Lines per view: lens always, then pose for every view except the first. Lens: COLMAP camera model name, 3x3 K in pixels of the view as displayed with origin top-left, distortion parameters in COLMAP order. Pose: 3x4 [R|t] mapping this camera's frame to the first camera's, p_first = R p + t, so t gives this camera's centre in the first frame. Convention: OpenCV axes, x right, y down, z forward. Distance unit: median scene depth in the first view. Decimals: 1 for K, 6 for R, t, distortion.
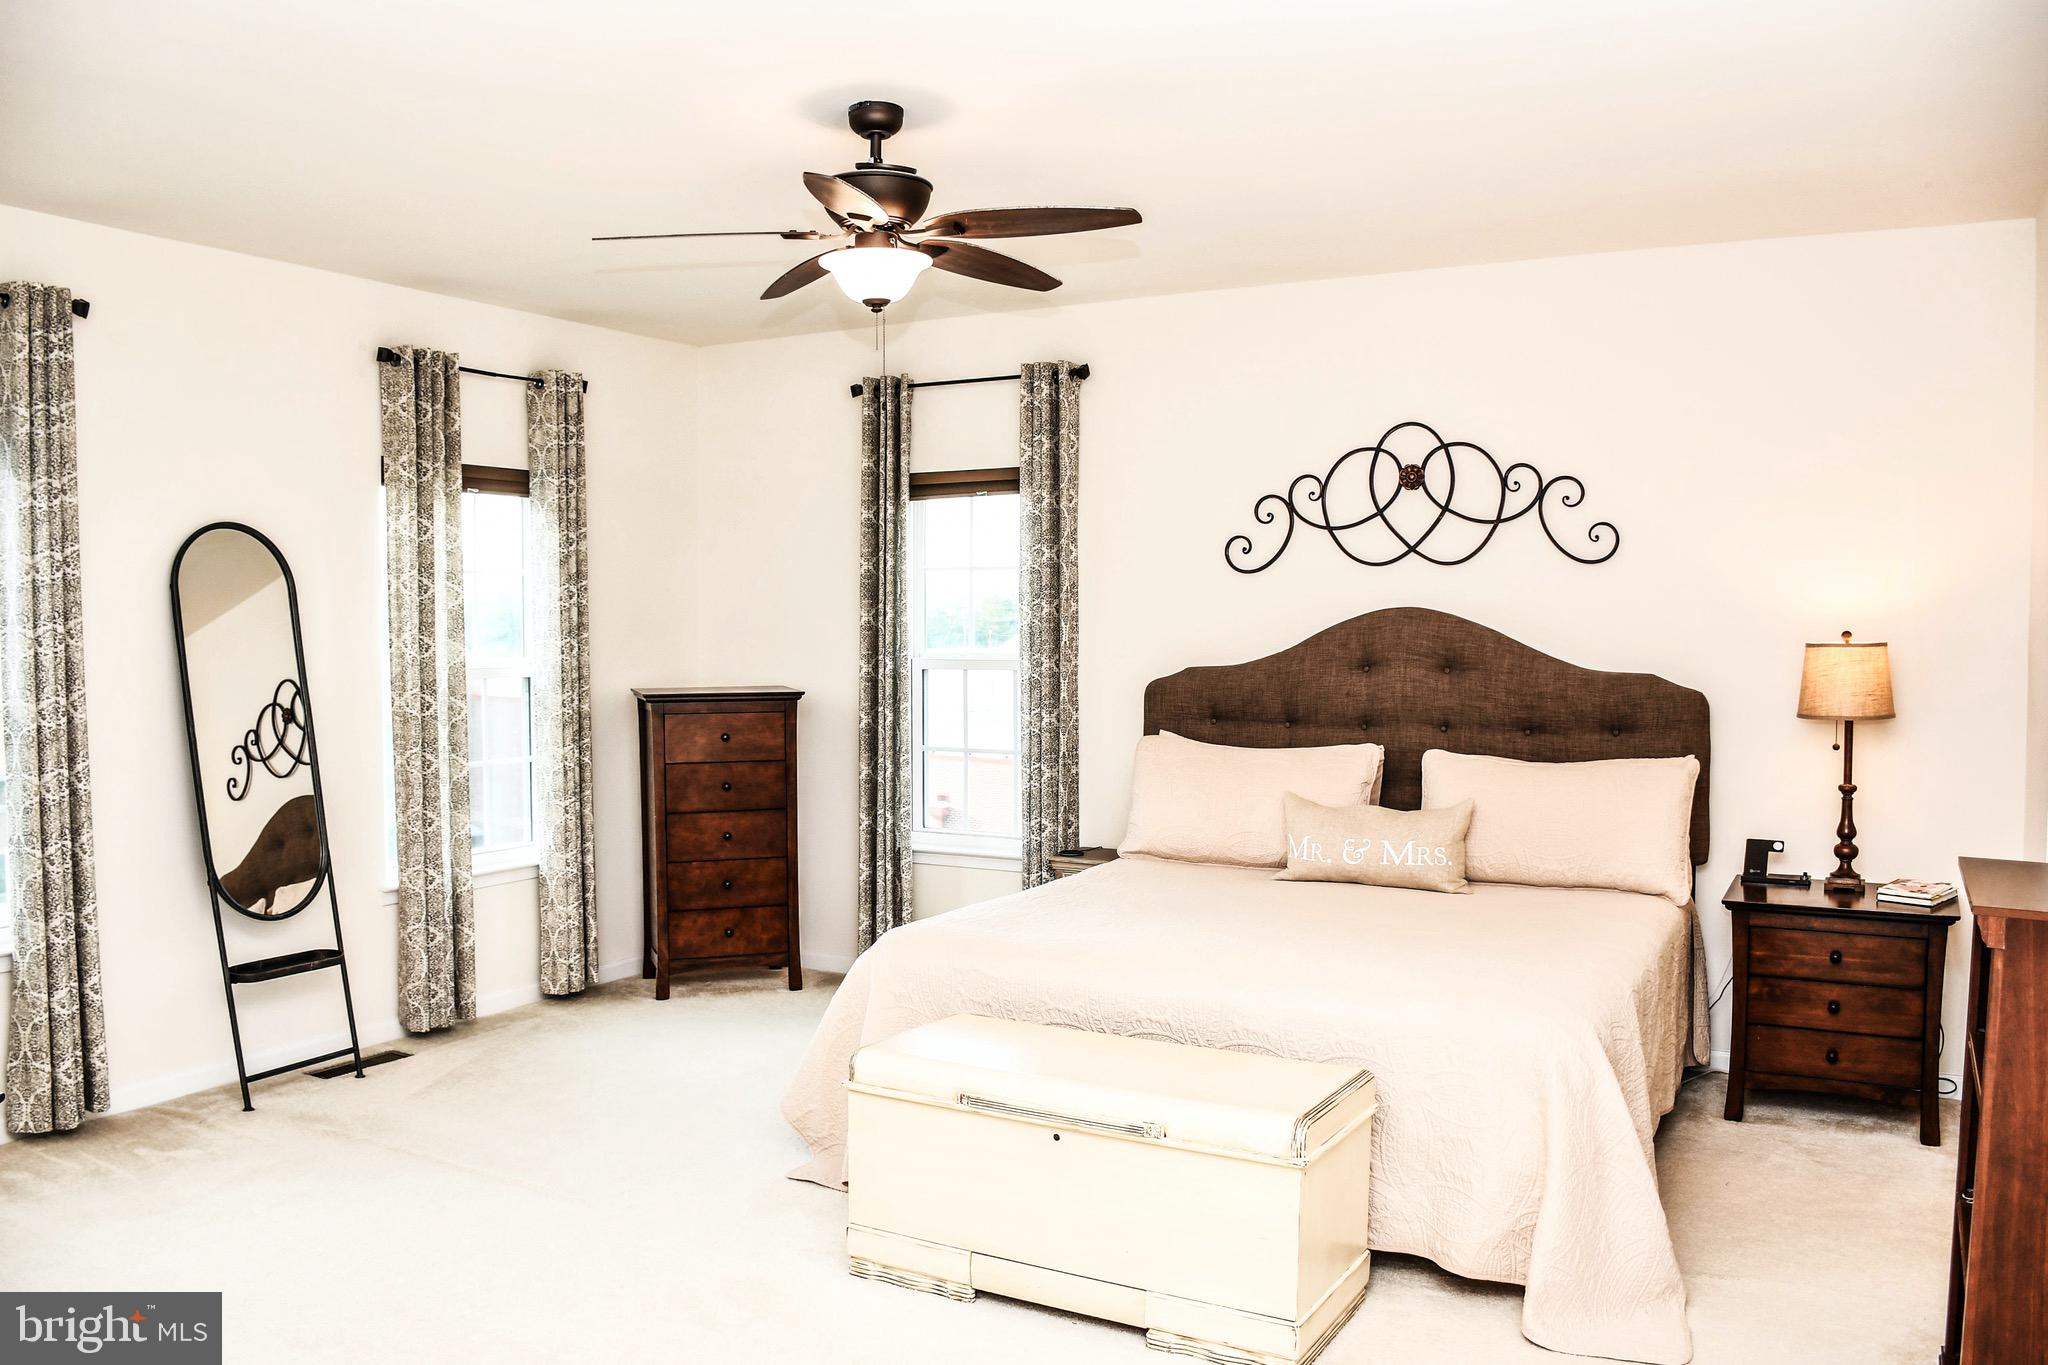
lens RADIAL K [[1589.0, 0, 1007.4], [0, 1589.0, 686.6], [0, 0, 1]] dist [-0.156667, 0.101103]
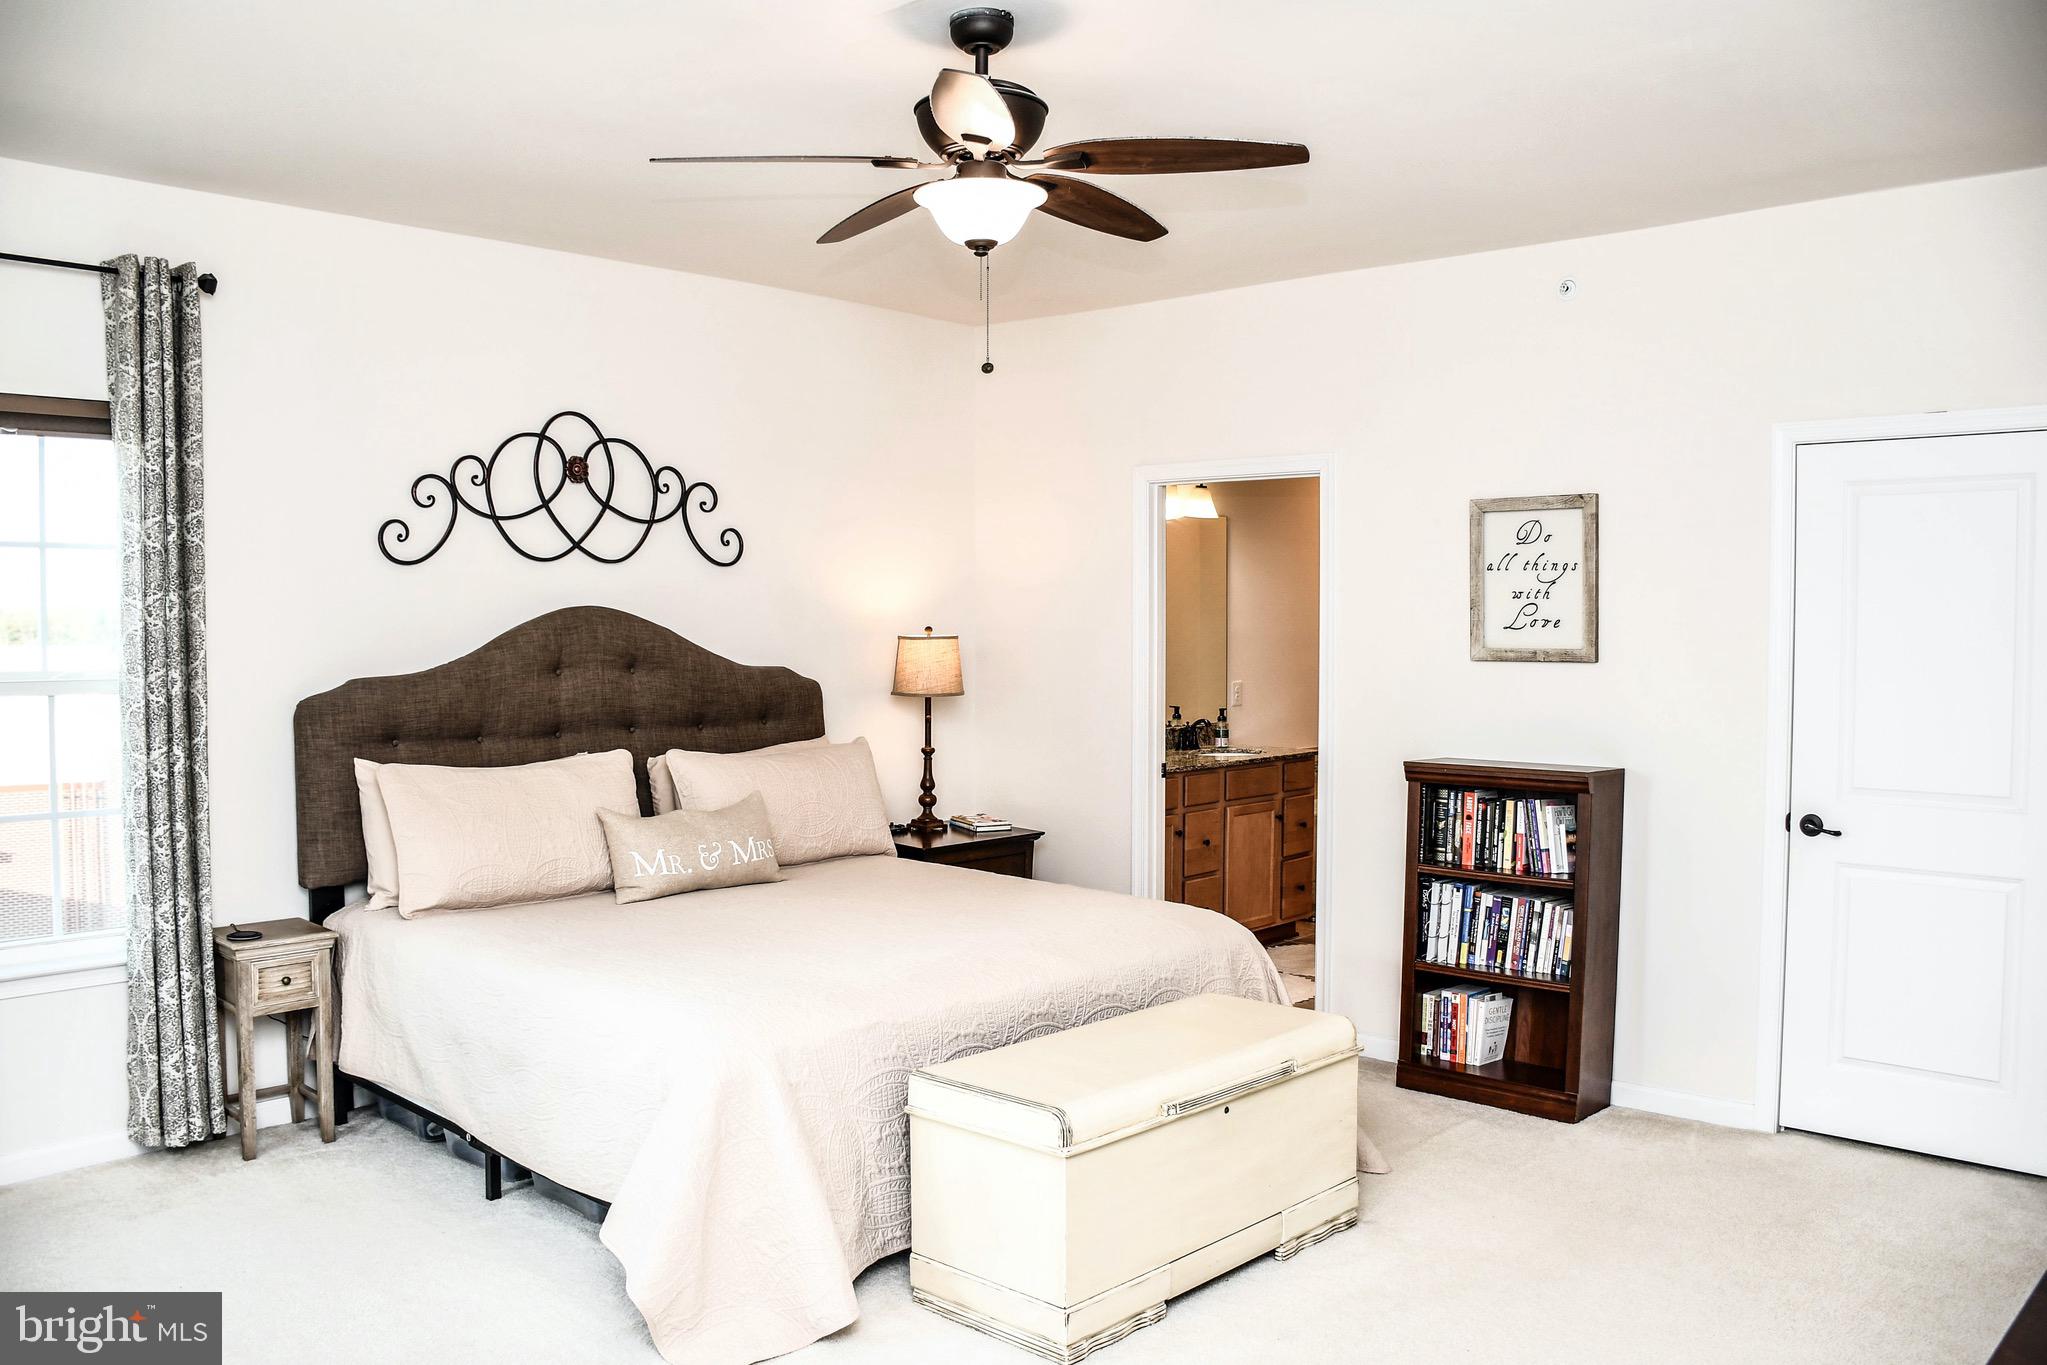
lens RADIAL K [[1591.6, 0, 1017.8], [0, 1591.6, 673.0], [0, 0, 1]] dist [-0.060698, -0.000815]
pose [[0.273456, -0.037159, 0.961166, -0.603302], [0.033770, 0.999008, 0.029015, -0.028861], [-0.961291, 0.024524, 0.274440, 0.482912]]
